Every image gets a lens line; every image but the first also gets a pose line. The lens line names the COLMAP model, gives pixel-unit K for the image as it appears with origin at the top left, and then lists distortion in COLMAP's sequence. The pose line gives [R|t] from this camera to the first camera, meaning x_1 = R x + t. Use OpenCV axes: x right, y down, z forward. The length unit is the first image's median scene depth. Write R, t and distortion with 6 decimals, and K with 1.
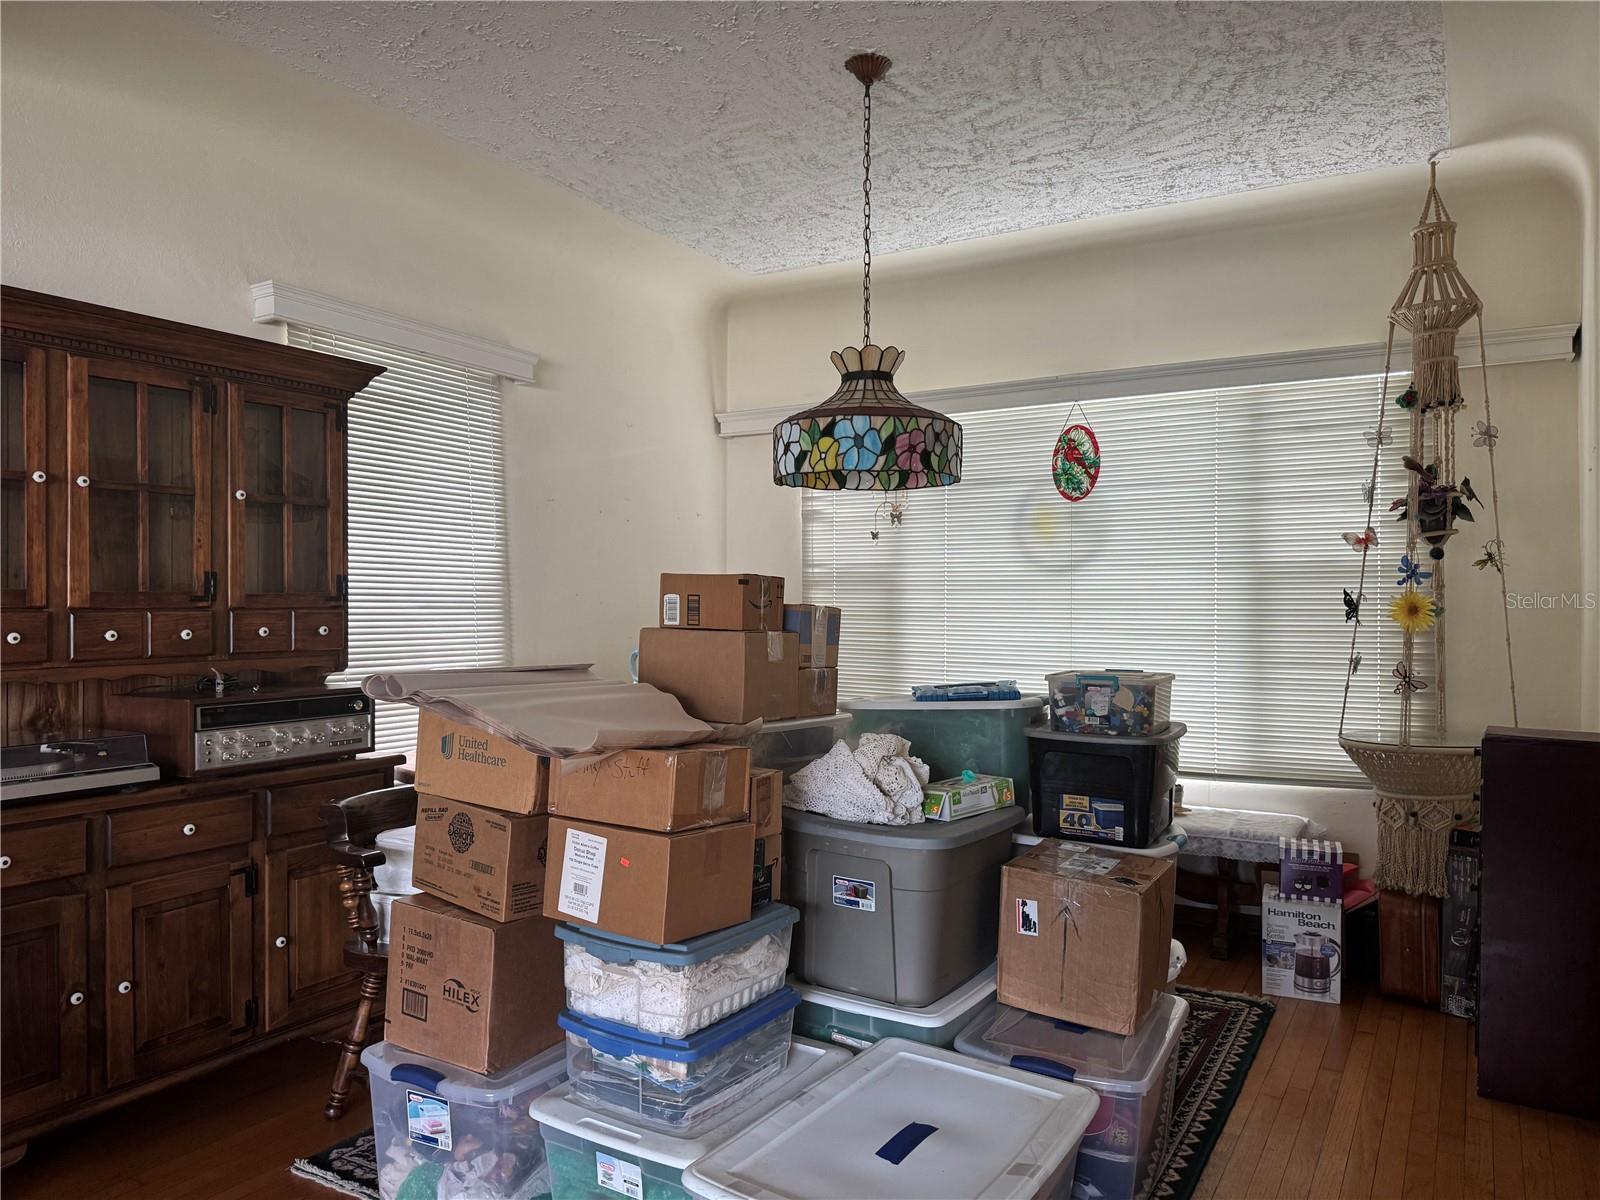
lens RADIAL K [[1130.4, 0, 800.6], [0, 1130.4, 599.6], [0, 0, 1]] dist [0.020906, -0.048709]
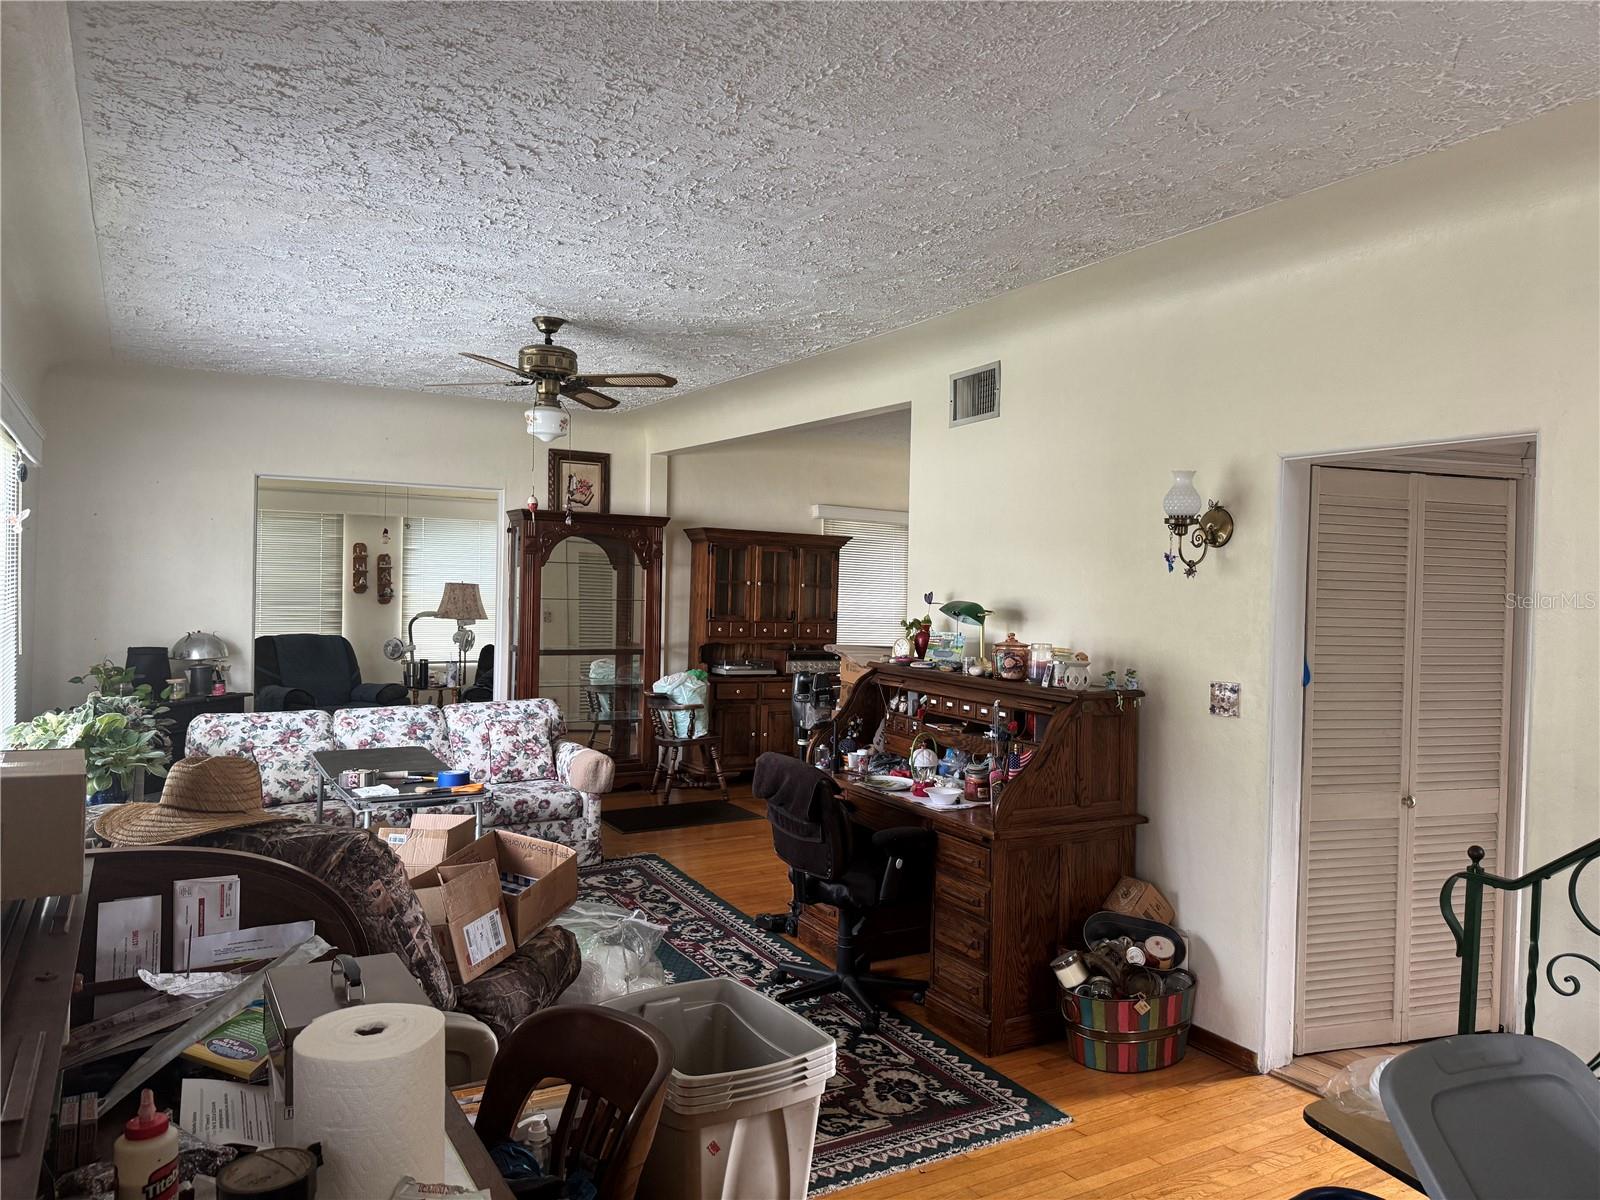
lens RADIAL K [[1130.4, 0, 801.9], [0, 1130.4, 596.0], [0, 0, 1]] dist [0.020906, -0.048709]
pose [[0.872479, 0.033452, -0.487505, 0.996502], [-0.028956, 0.999440, 0.016757, -0.116367], [0.487793, -0.000504, 0.872959, -1.672031]]
